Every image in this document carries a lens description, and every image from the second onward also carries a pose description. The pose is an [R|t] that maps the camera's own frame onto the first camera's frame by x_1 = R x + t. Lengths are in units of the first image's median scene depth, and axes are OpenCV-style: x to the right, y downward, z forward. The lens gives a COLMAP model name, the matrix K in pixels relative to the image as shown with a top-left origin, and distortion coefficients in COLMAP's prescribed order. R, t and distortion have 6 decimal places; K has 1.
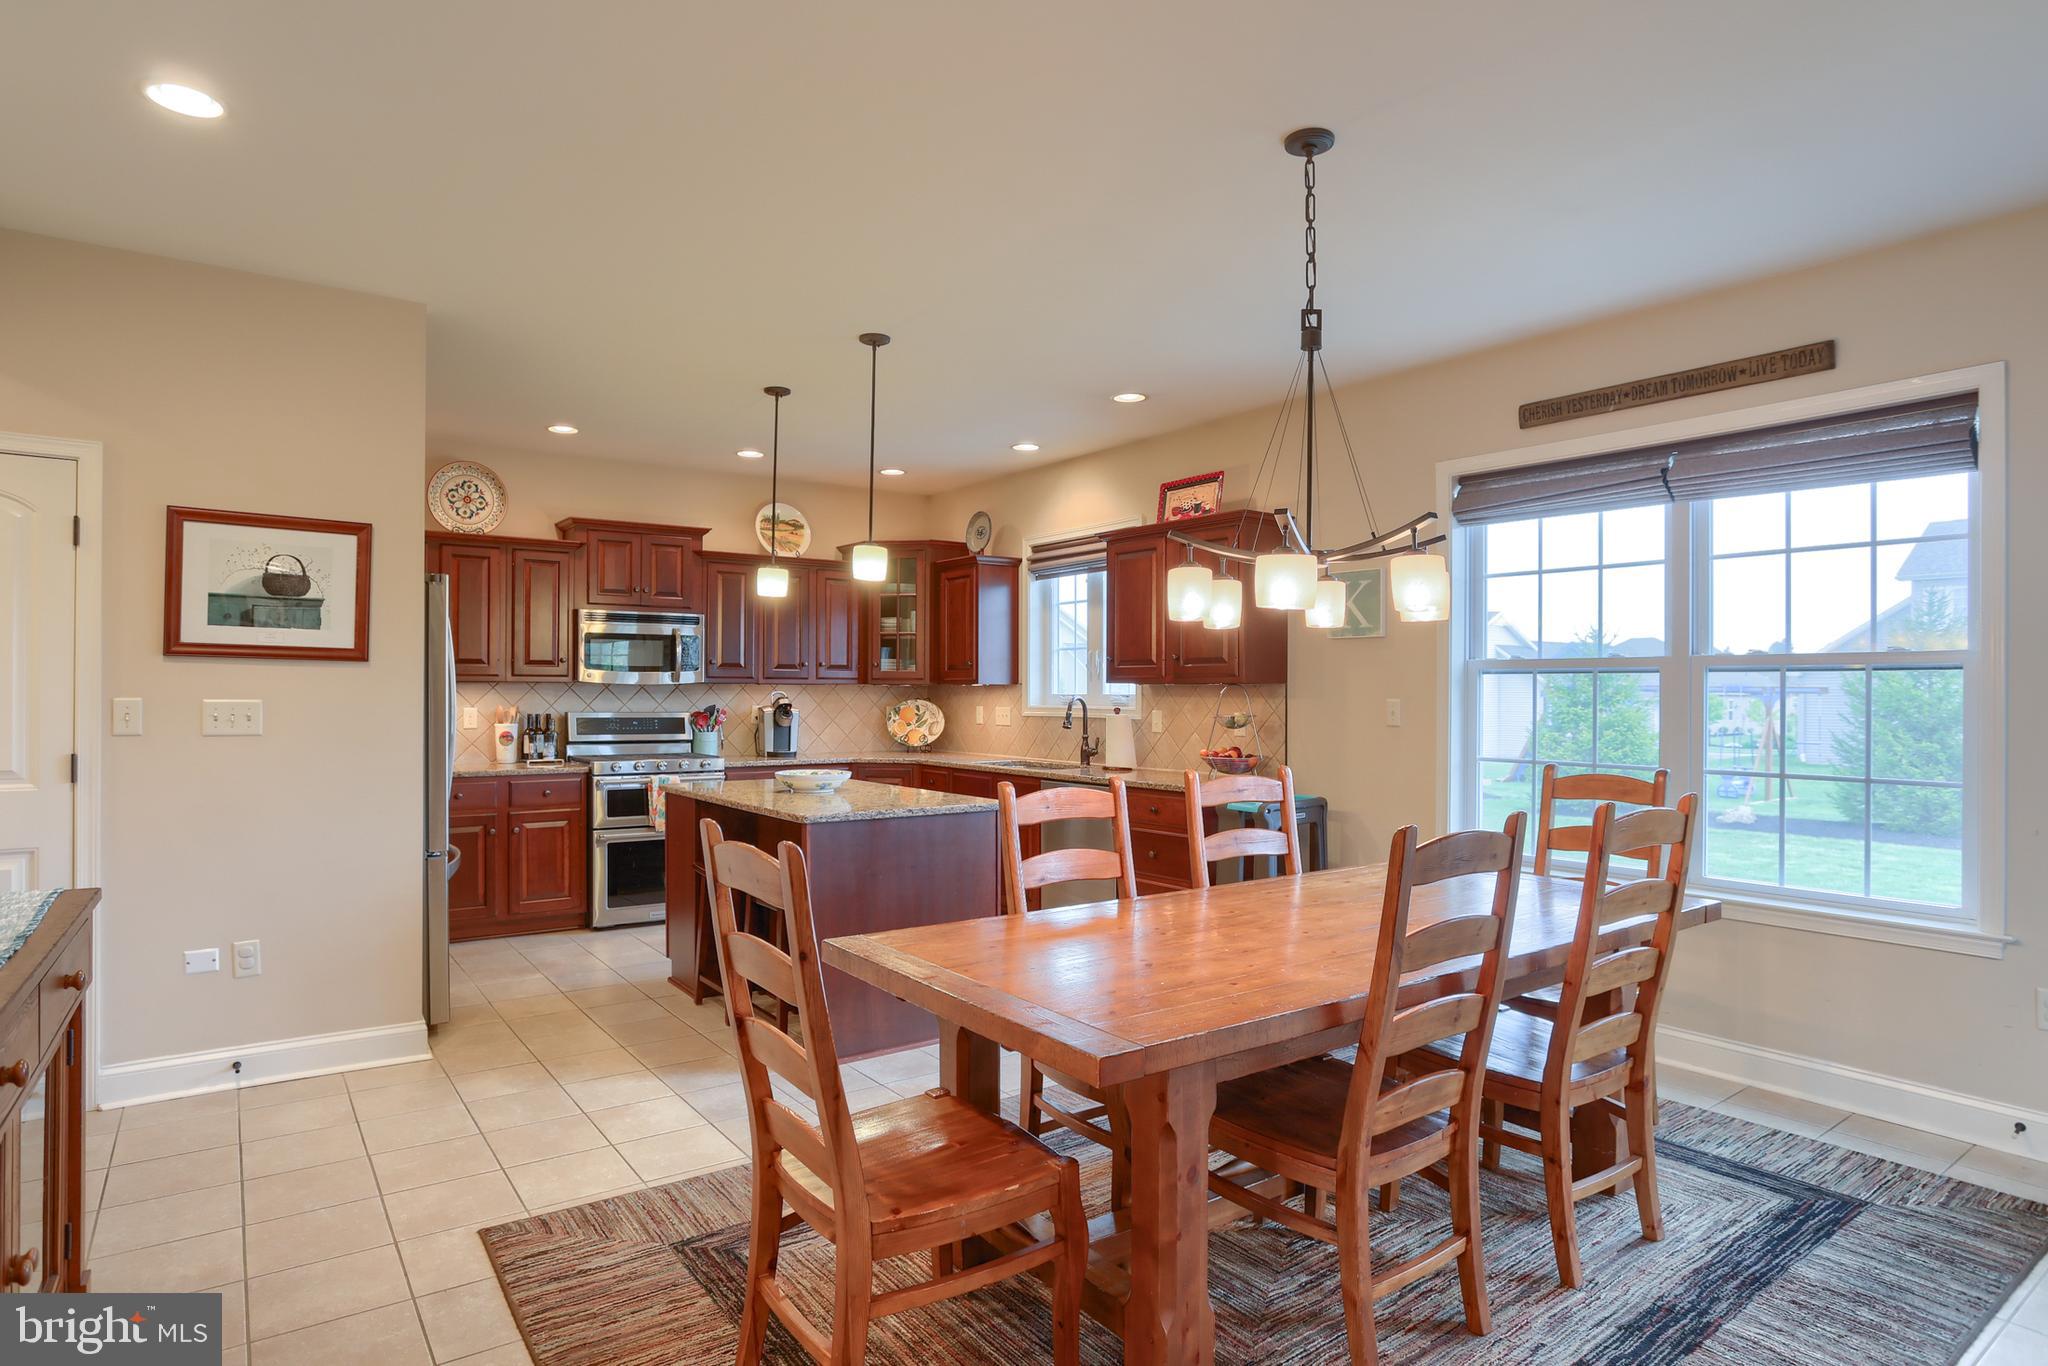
lens RADIAL K [[1126.0, 0, 1030.6], [0, 1126.0, 686.1], [0, 0, 1]] dist [-0.029010, 0.006851]
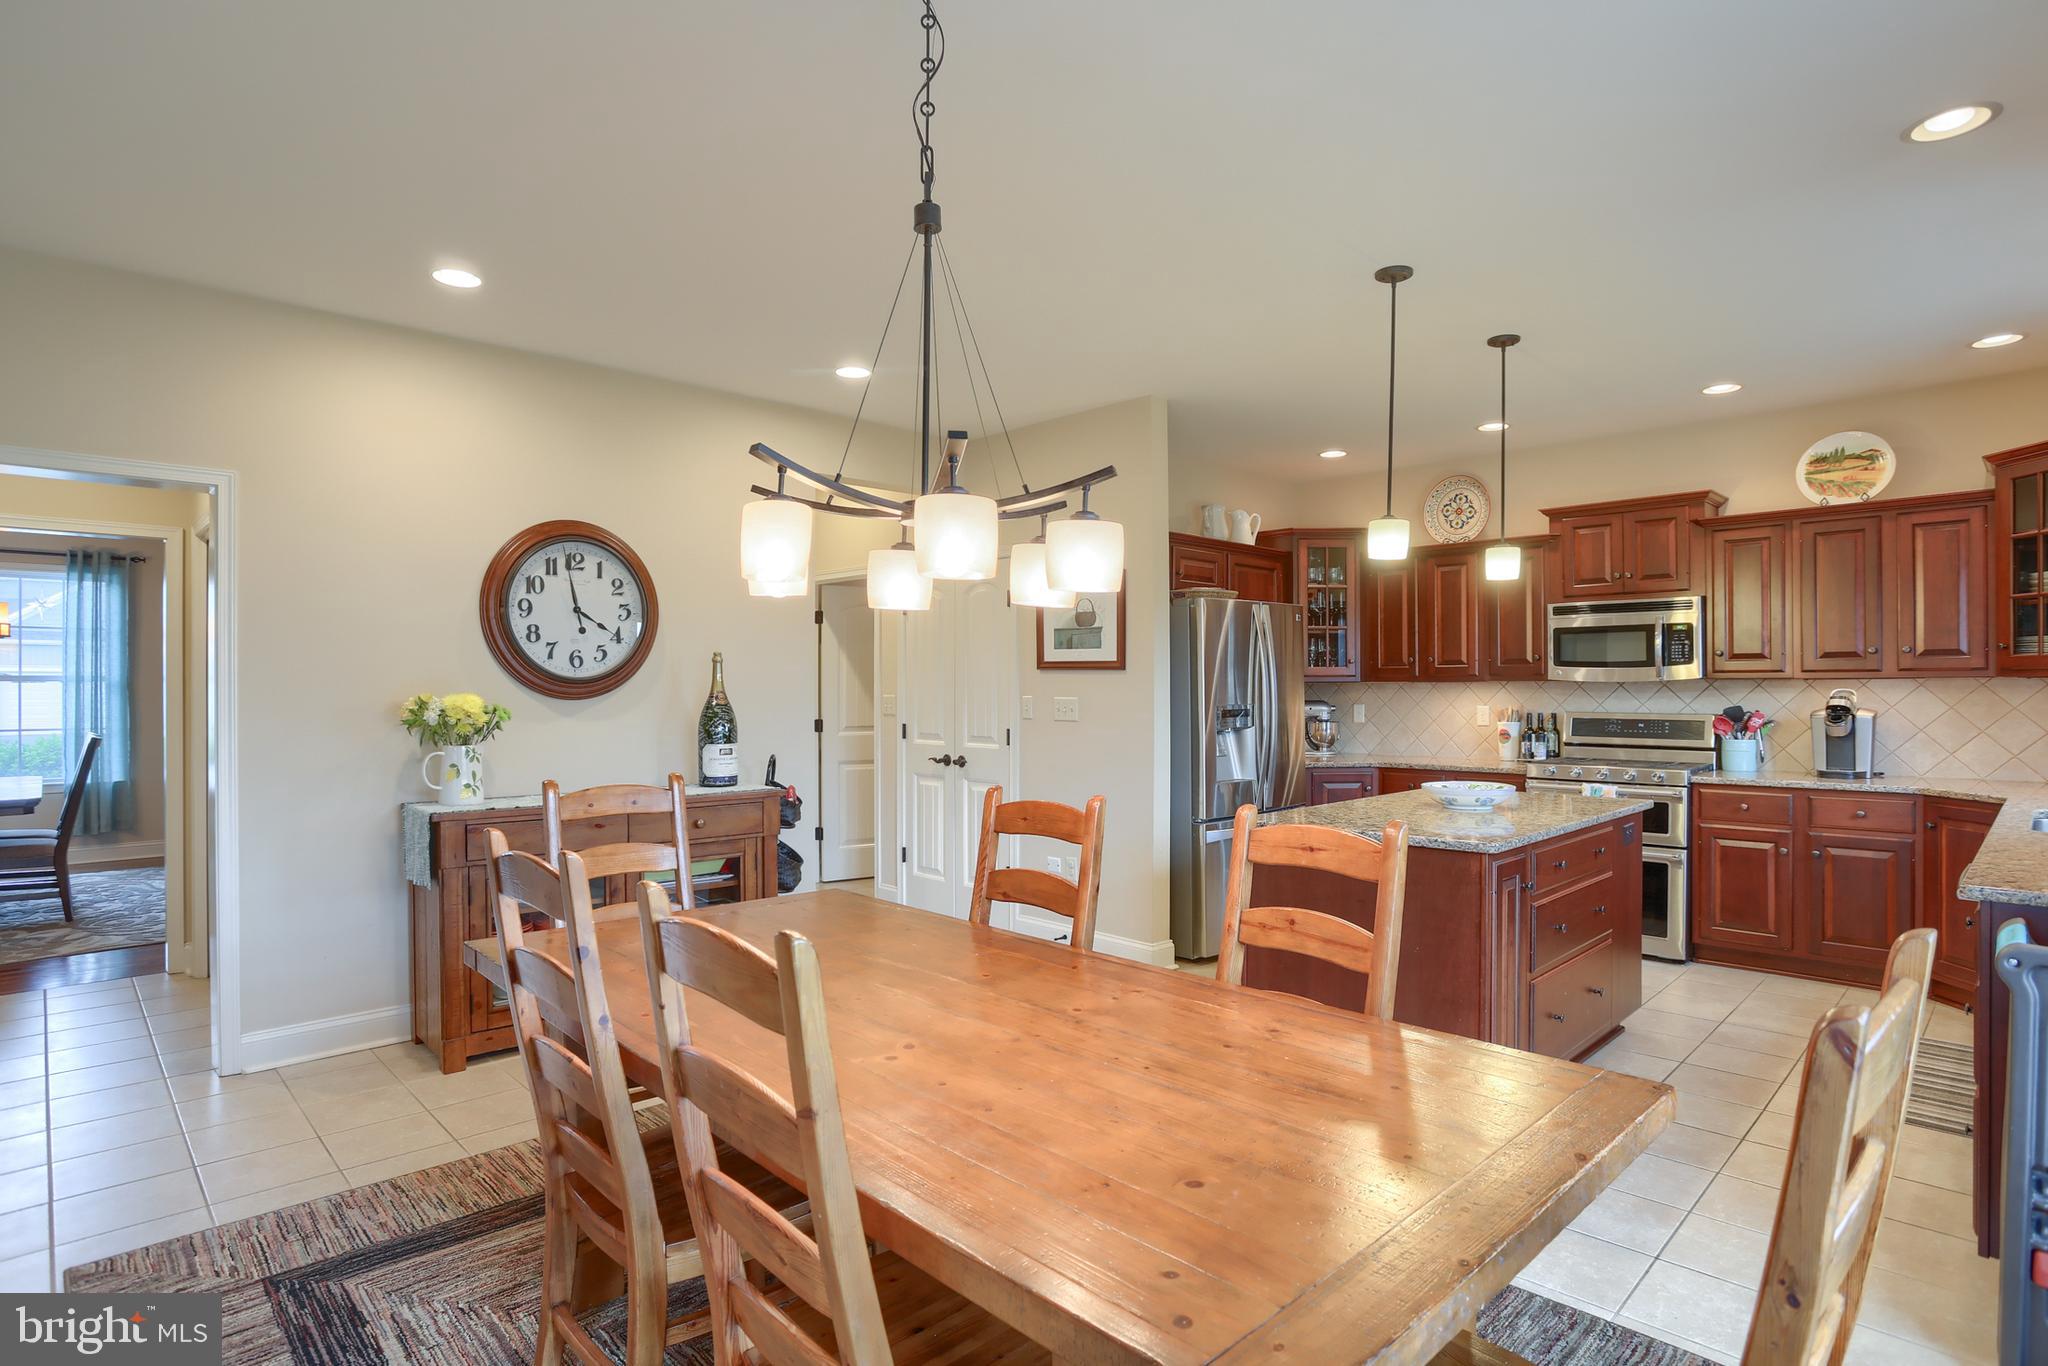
lens RADIAL K [[1074.1, 0, 1020.1], [0, 1074.1, 683.7], [0, 0, 1]] dist [-0.050637, 0.022703]
pose [[0.160250, -0.008490, -0.987040, 0.419979], [0.009367, 0.999931, -0.007080, 0.001523], [0.987032, -0.008111, 0.160318, 0.411325]]
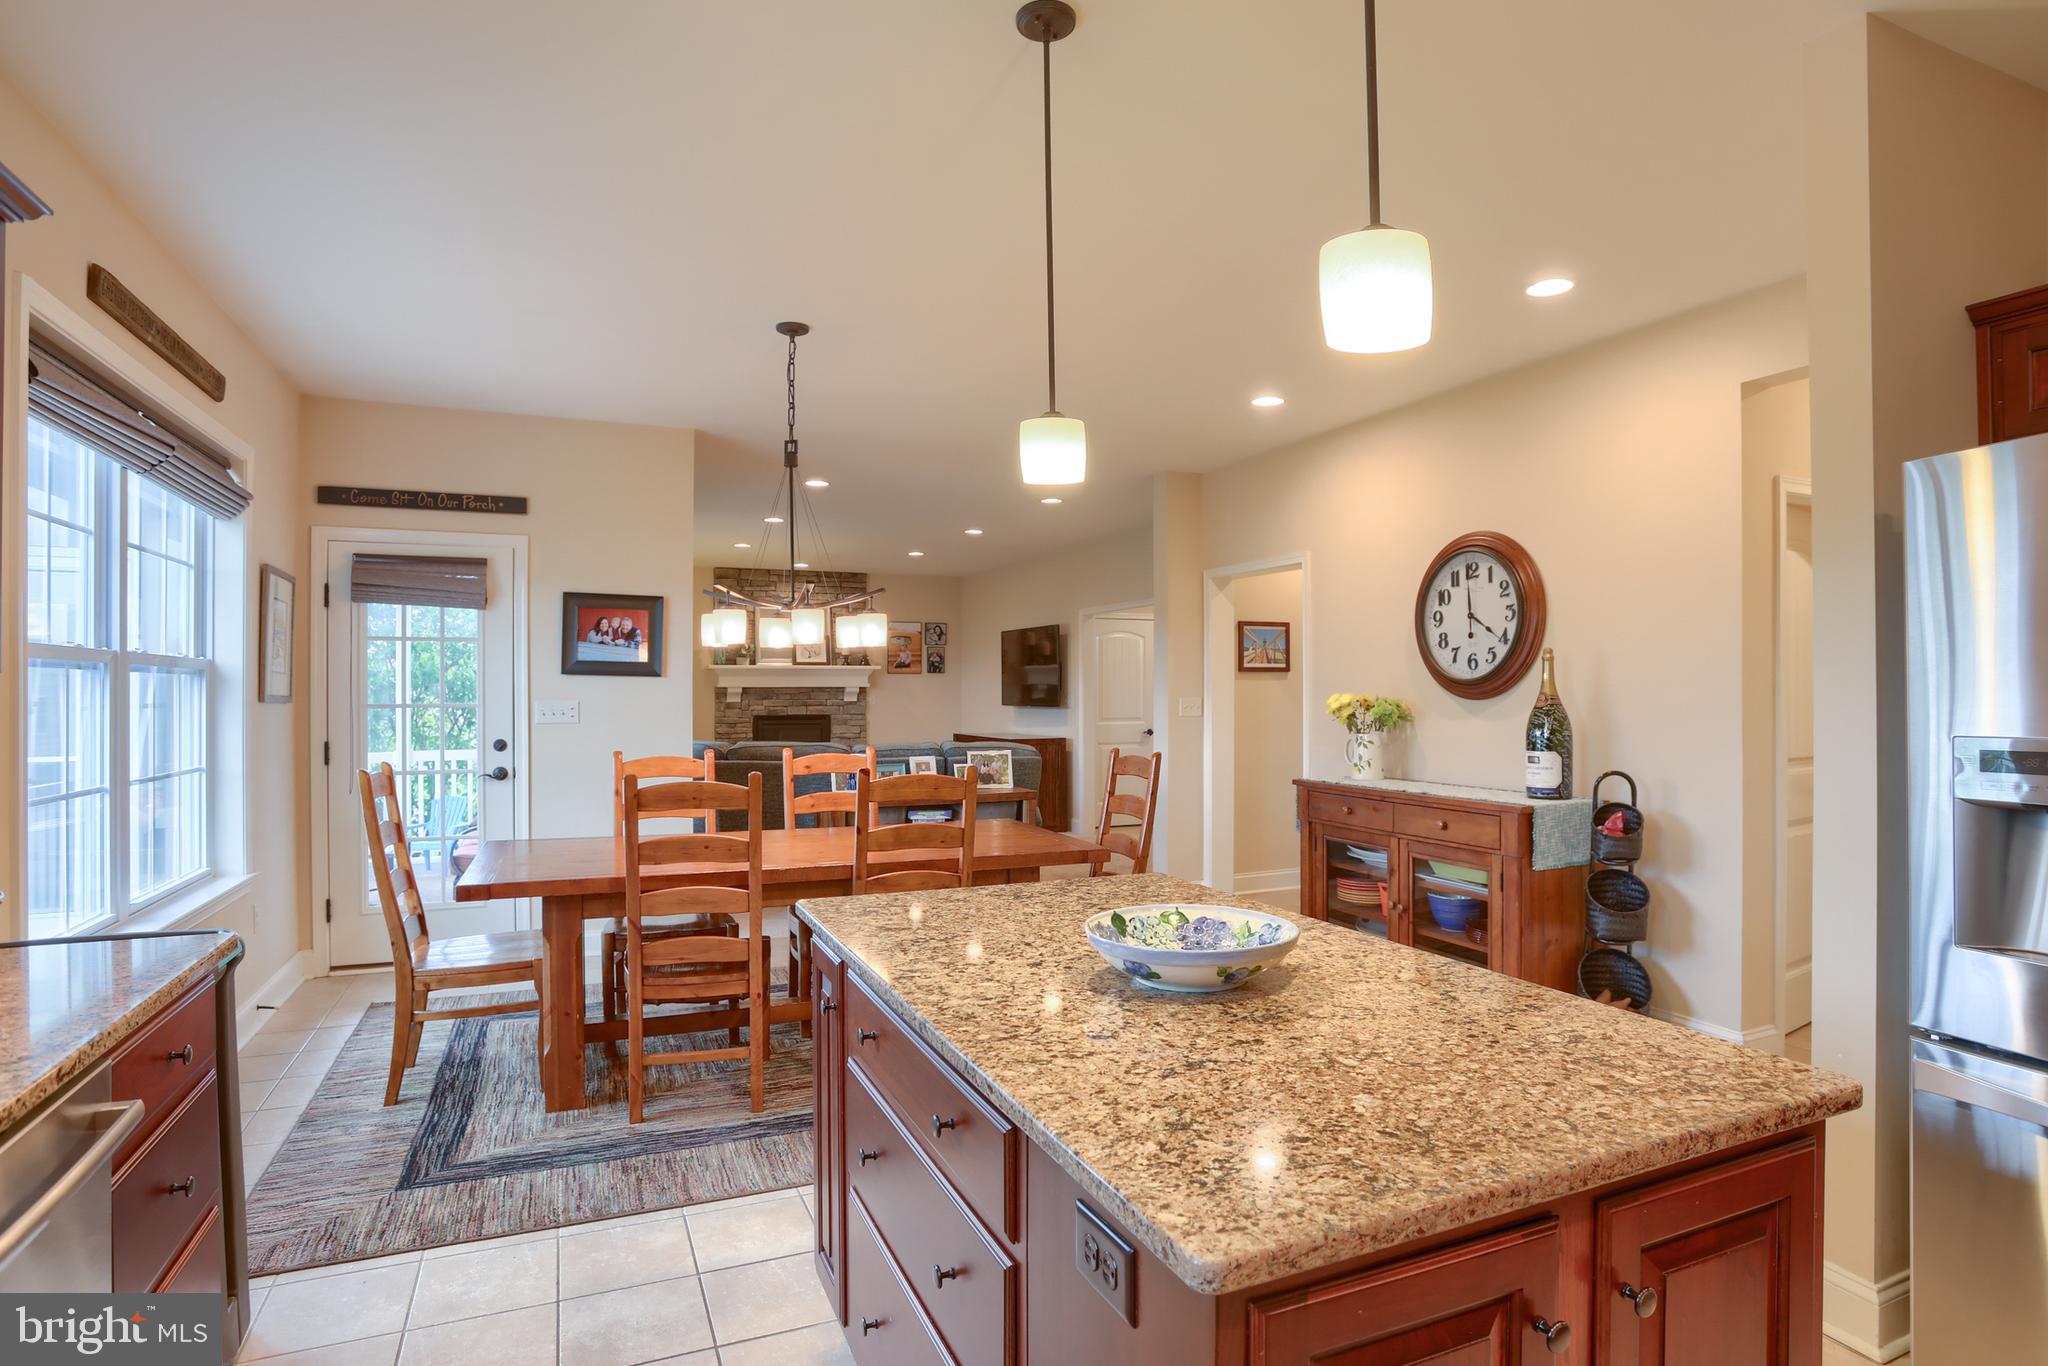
lens RADIAL K [[1074.1, 0, 1028.3], [0, 1074.1, 681.2], [0, 0, 1]] dist [-0.050637, 0.022703]
pose [[-0.975923, 0.001002, 0.218113, -0.176723], [-0.002587, 0.999866, -0.016168, 0.003978], [-0.218100, -0.016343, -0.975790, 1.030713]]
